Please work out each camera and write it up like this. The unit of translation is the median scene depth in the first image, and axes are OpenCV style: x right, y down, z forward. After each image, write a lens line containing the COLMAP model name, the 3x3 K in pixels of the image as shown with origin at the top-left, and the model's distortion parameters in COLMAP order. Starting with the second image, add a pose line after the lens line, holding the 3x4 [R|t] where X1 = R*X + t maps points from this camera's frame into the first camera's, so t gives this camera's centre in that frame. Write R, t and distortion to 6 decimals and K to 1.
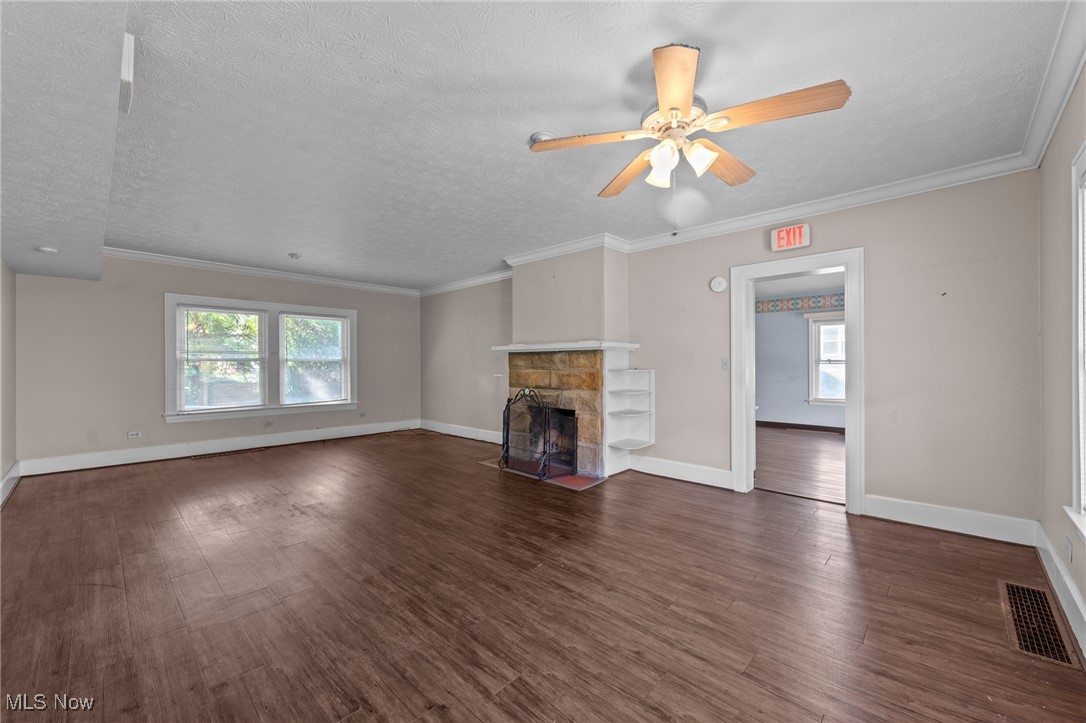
lens RADIAL K [[432.7, 0, 544.9], [0, 432.7, 358.9], [0, 0, 1]] dist [-0.000078, -0.000057]
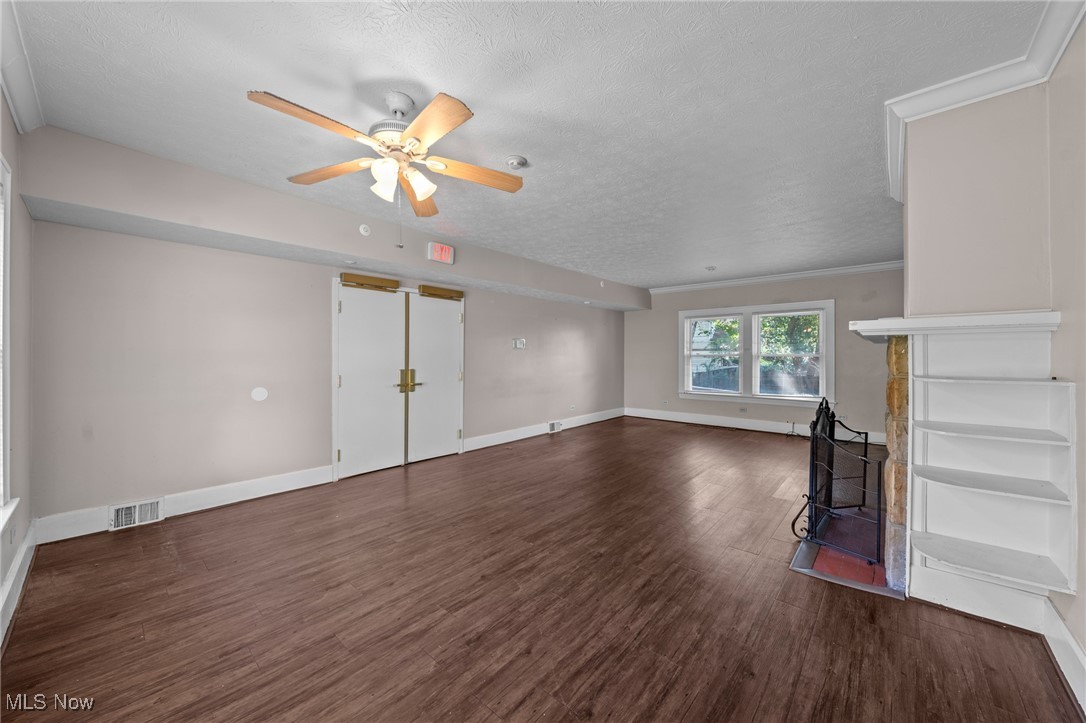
lens RADIAL K [[392.5, 0, 538.9], [0, 392.5, 355.4], [0, 0, 1]] dist [-0.000323, 0.000017]
pose [[0.026691, -0.002228, -0.999641, 1.061111], [0.008955, 0.999958, -0.001989, -0.001658], [0.999604, -0.008899, 0.026710, 1.068200]]
